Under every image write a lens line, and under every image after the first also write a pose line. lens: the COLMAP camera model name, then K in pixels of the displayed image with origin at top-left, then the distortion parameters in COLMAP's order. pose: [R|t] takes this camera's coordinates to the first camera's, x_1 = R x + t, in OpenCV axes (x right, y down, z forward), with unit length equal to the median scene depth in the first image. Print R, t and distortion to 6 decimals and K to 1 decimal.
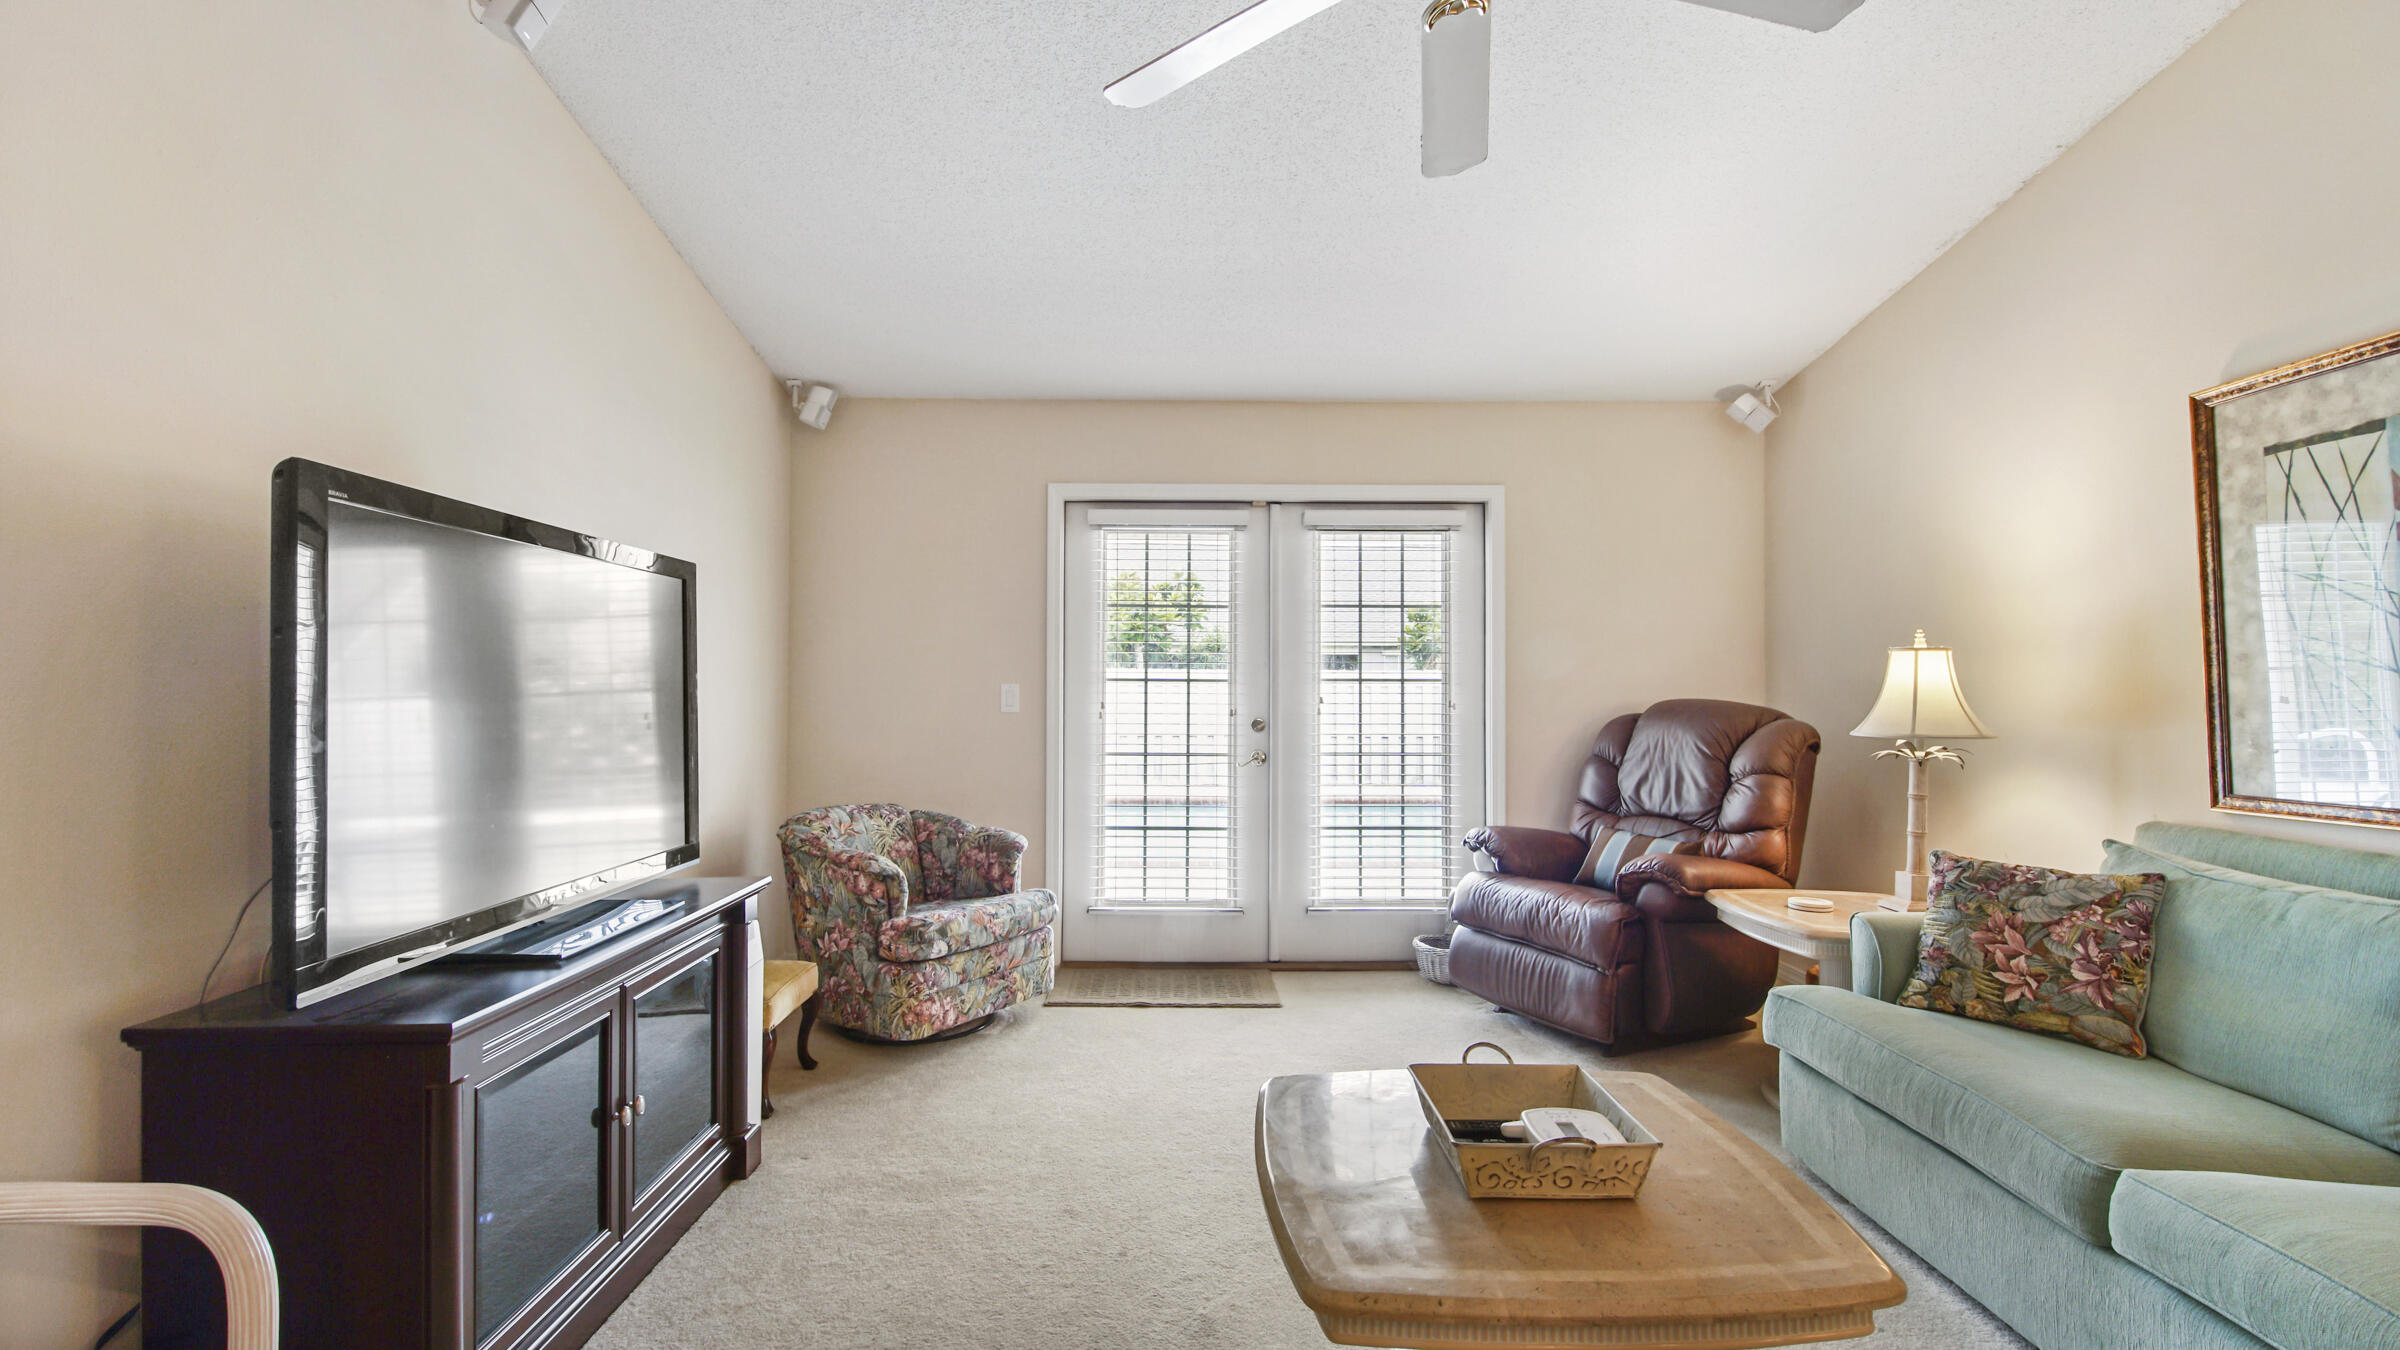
lens RADIAL K [[1100.9, 0, 1186.7], [0, 1100.9, 670.1], [0, 0, 1]] dist [0.000868, -0.000737]
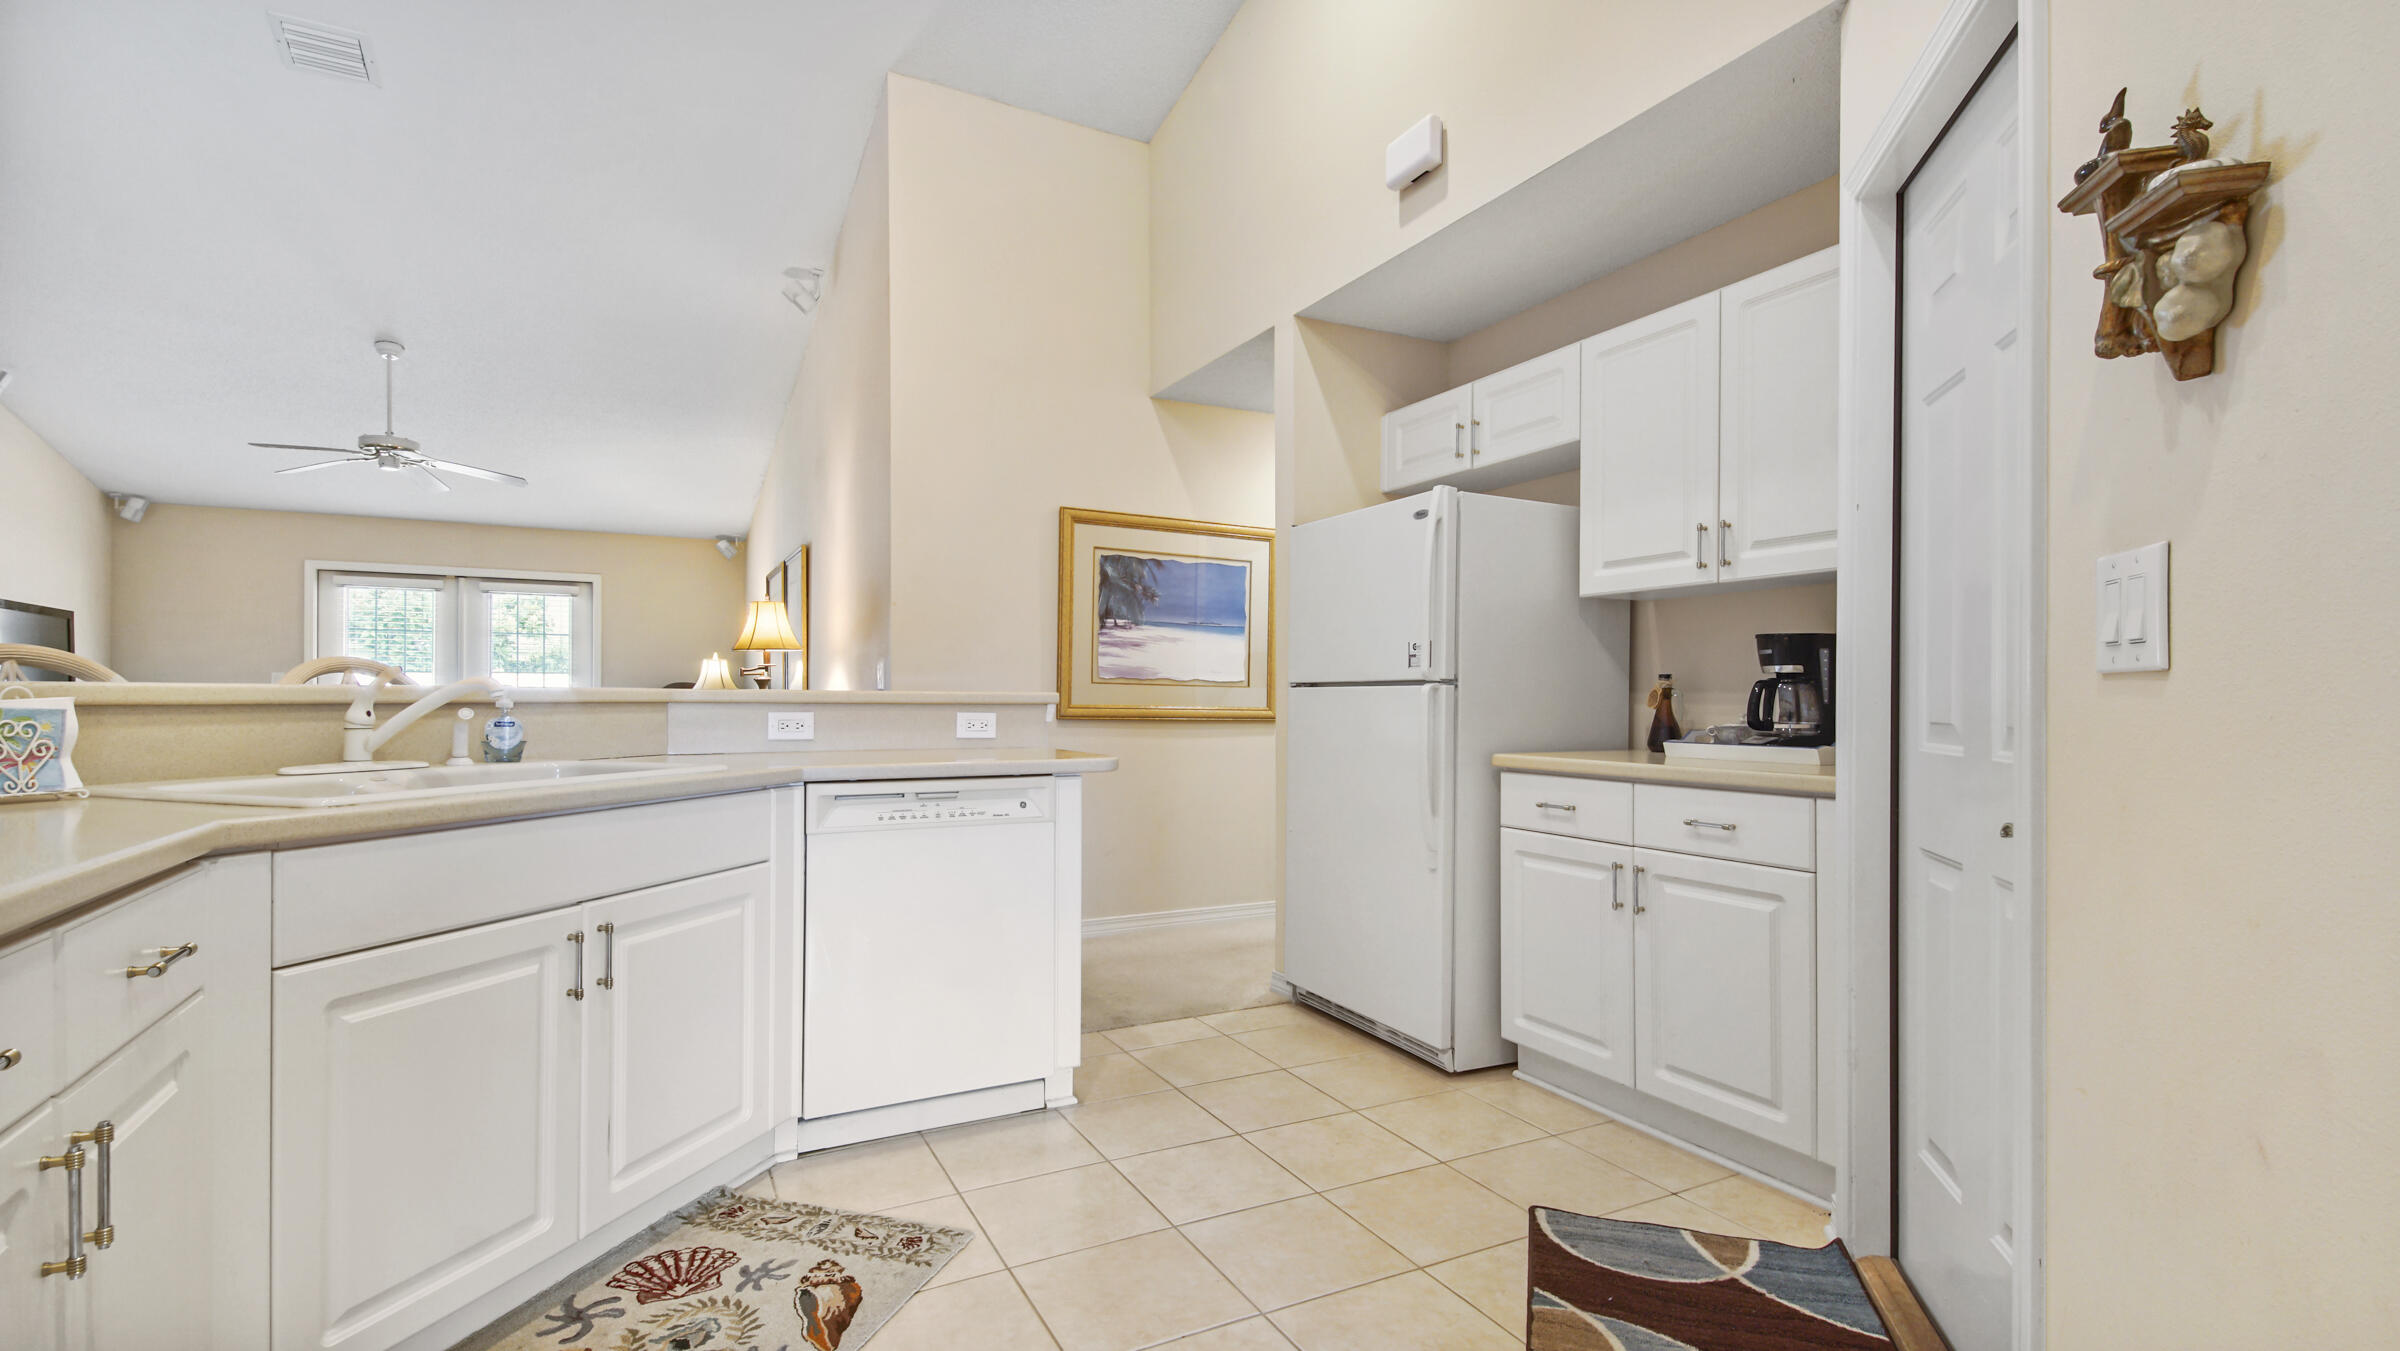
lens RADIAL K [[1082.8, 0, 1201.6], [0, 1082.8, 695.5], [0, 0, 1]] dist [0.034479, -0.024647]
pose [[0.885269, -0.000588, 0.465078, 0.426487], [-0.005355, 0.999920, 0.011458, 0.026145], [-0.465048, -0.012634, 0.885195, -1.589711]]
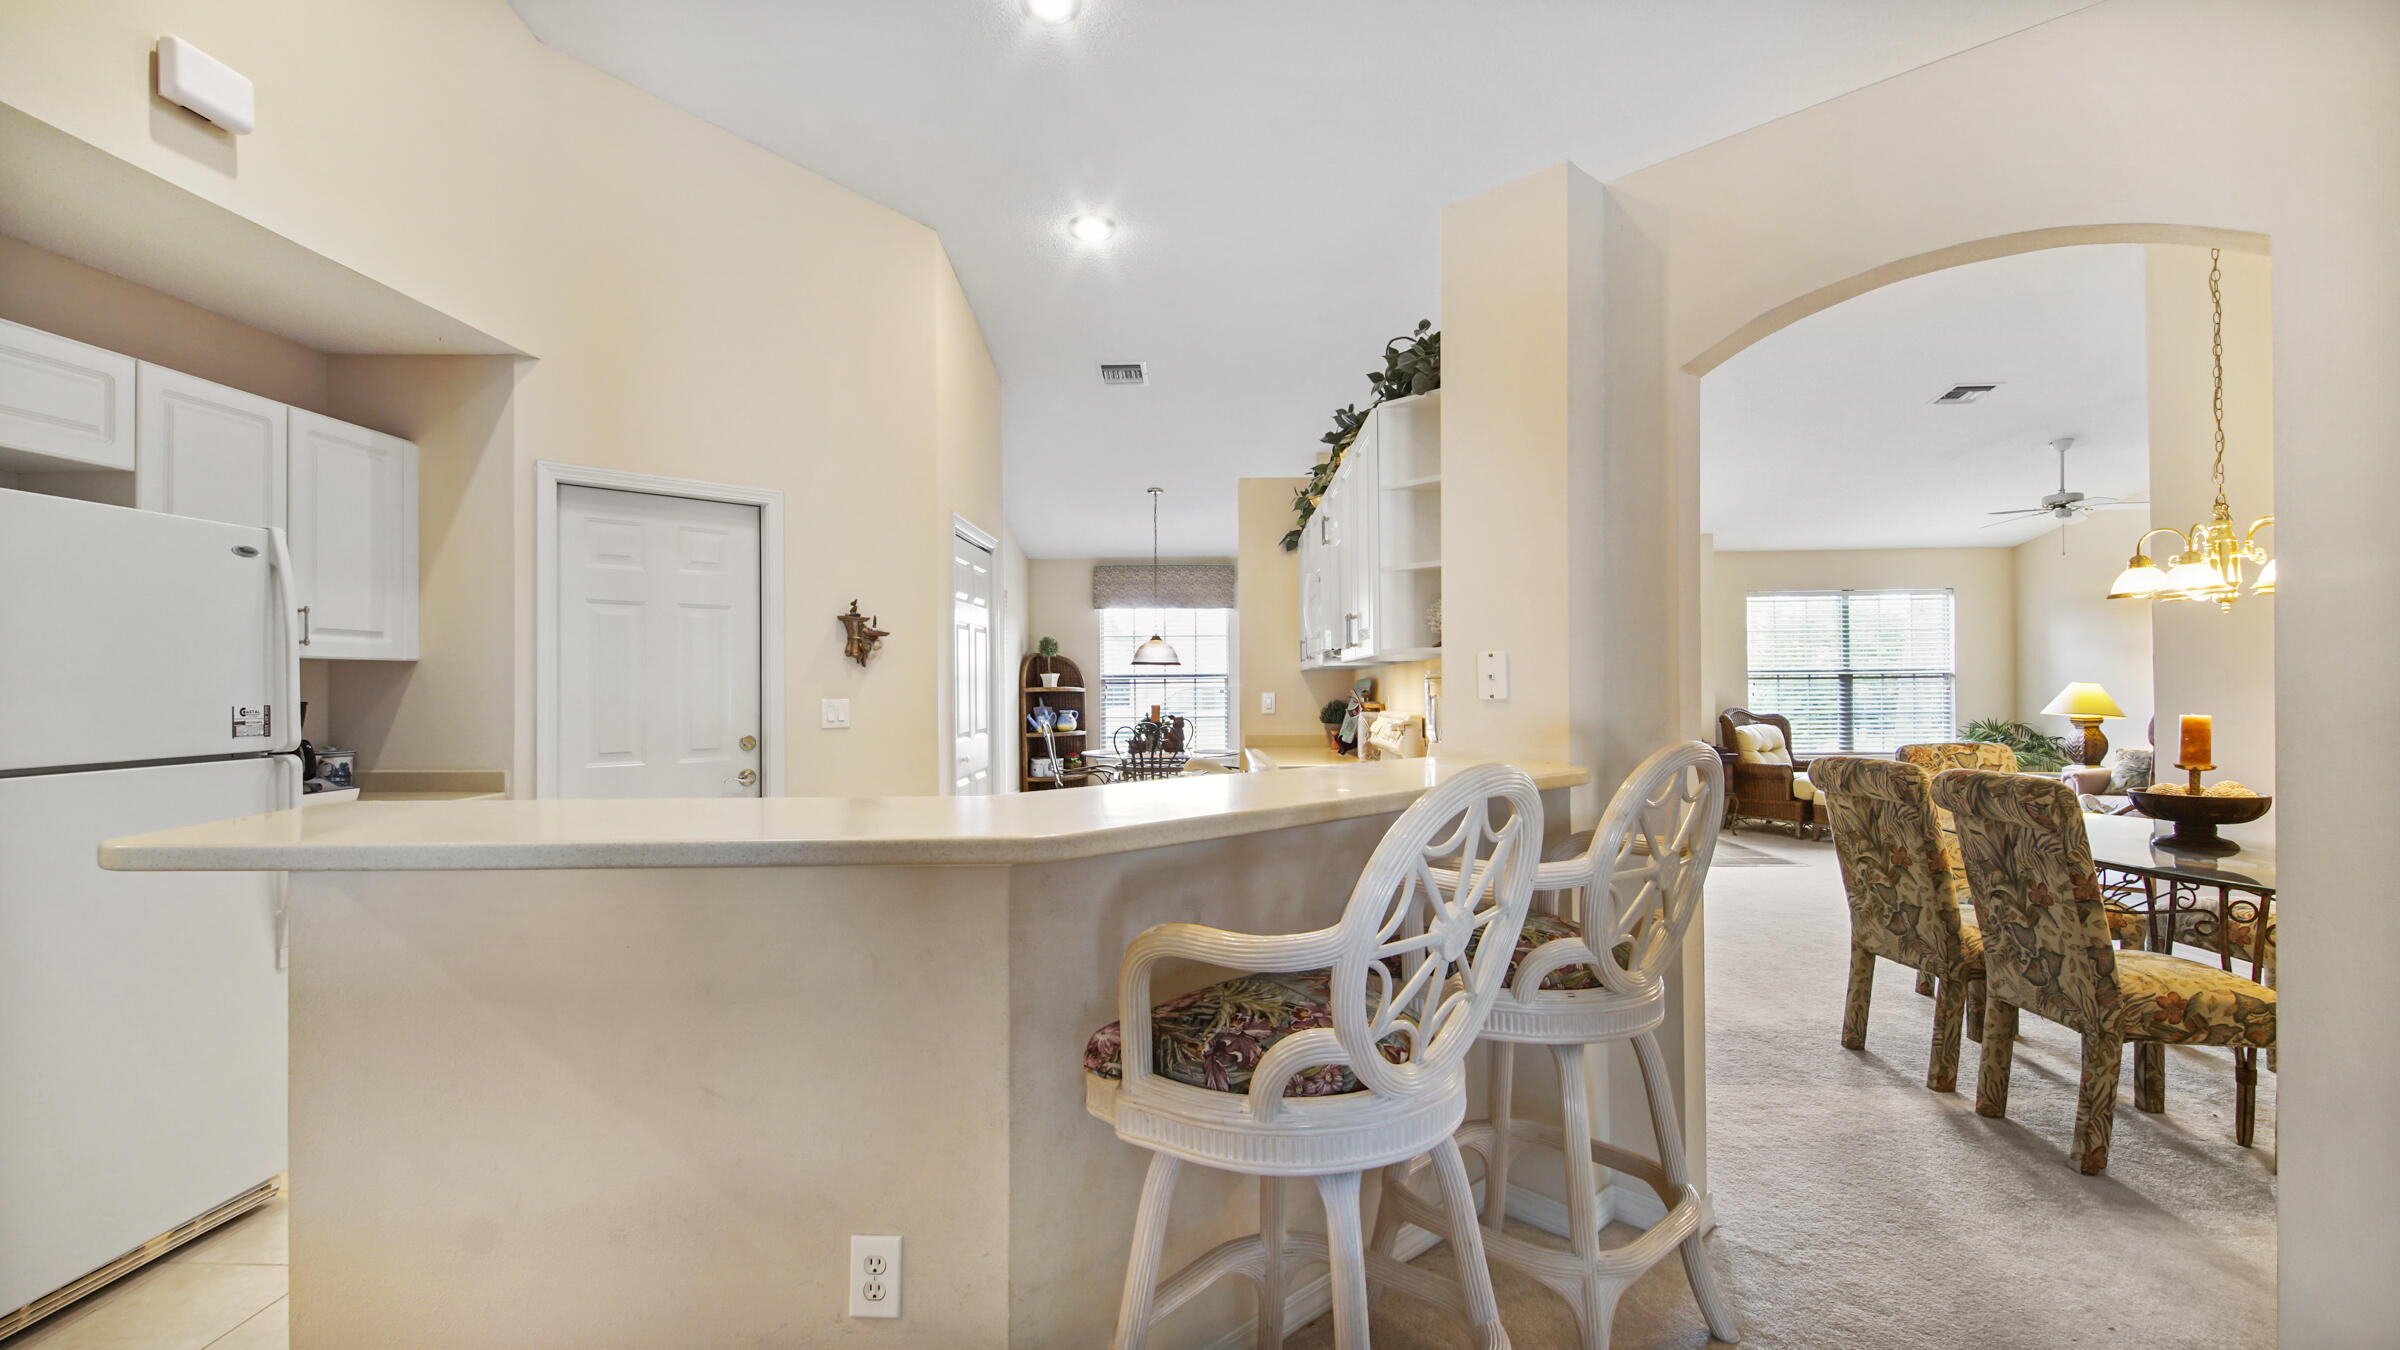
lens RADIAL K [[1075.2, 0, 1200.0], [0, 1075.2, 675.0], [0, 0, 1]] dist [0.033877, -0.022838]
pose [[-0.999572, 0.003154, 0.029077, 0.352399], [0.002535, 0.999770, -0.021290, -0.010859], [-0.029138, -0.021208, -0.999350, -0.233975]]
